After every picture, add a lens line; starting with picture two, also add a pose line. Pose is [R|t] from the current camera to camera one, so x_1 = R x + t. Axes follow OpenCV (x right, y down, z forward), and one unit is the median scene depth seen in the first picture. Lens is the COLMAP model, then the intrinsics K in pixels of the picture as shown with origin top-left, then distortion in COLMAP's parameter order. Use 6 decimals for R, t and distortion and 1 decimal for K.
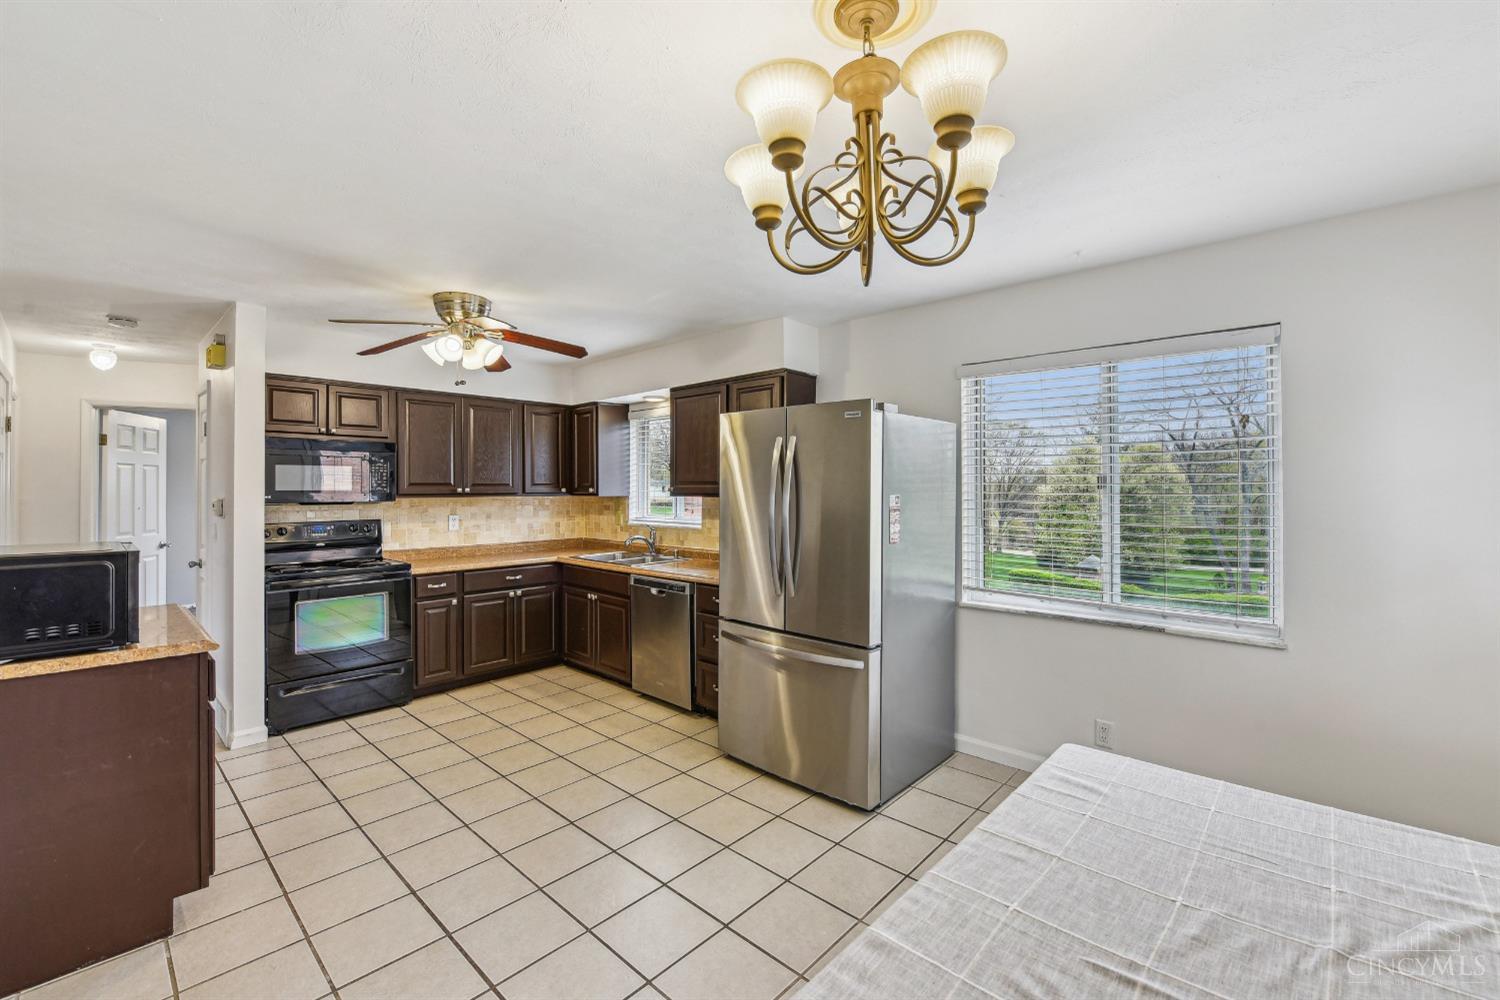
lens RADIAL K [[639.5, 0, 750.0], [0, 639.5, 500.0], [0, 0, 1]] dist [-0.001068, -0.000301]
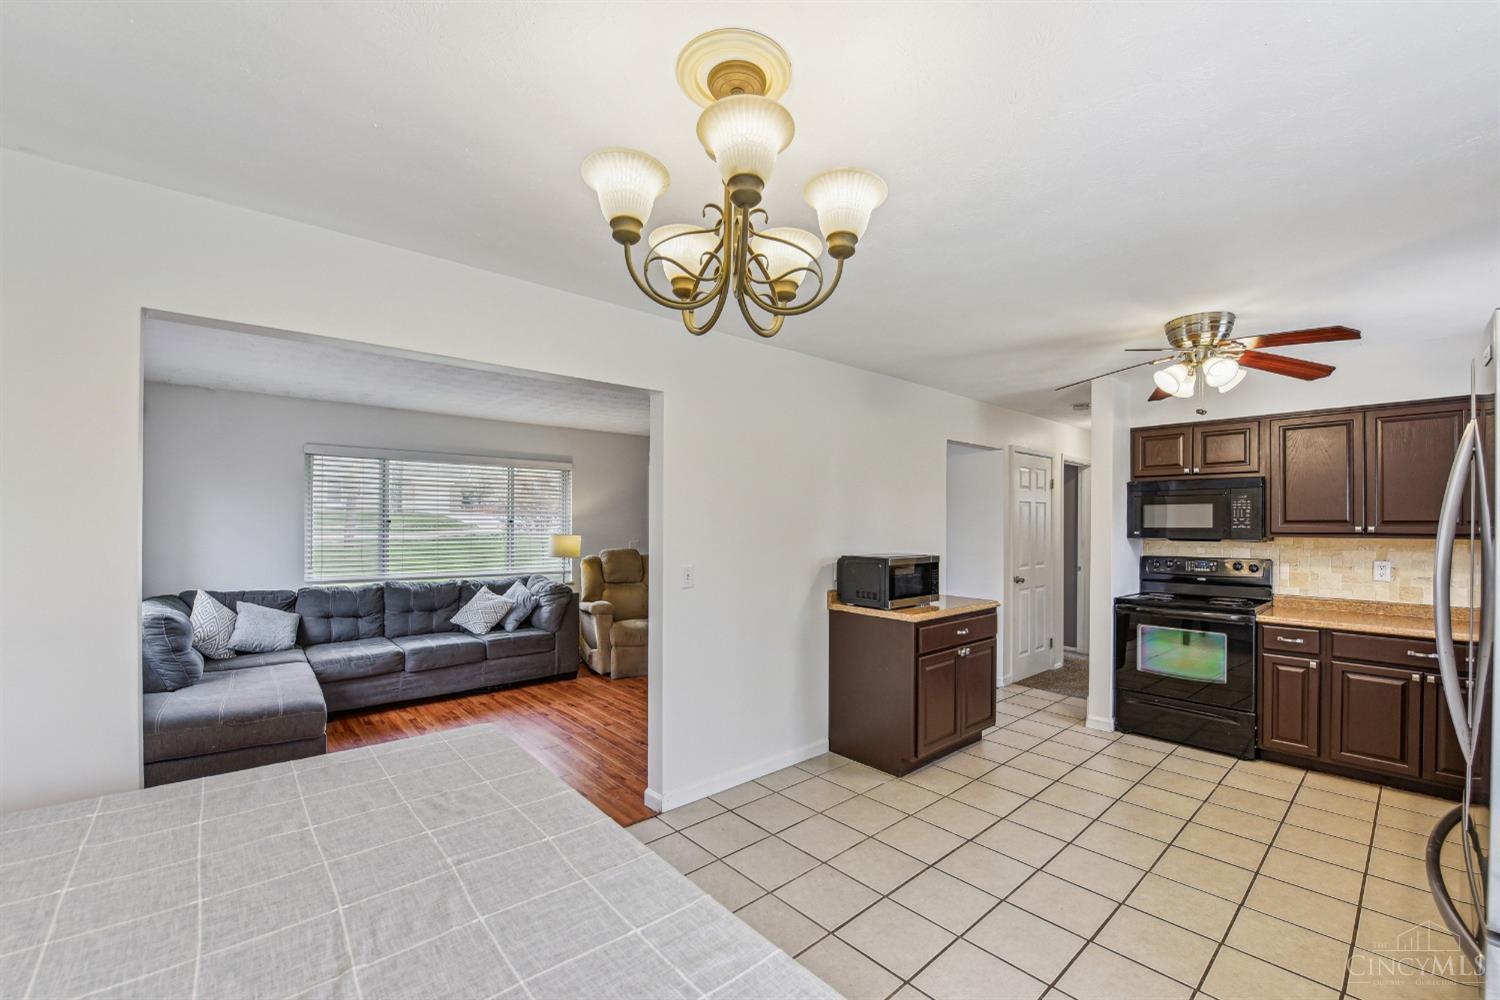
lens RADIAL K [[593.4, 0, 750.3], [0, 593.4, 533.2], [0, 0, 1]] dist [-0.010013, -0.000063]
pose [[-0.106430, 0.013608, -0.994227, 0.377119], [-0.020140, 0.999672, 0.015839, -0.007162], [0.994116, 0.021710, -0.106121, 0.365135]]
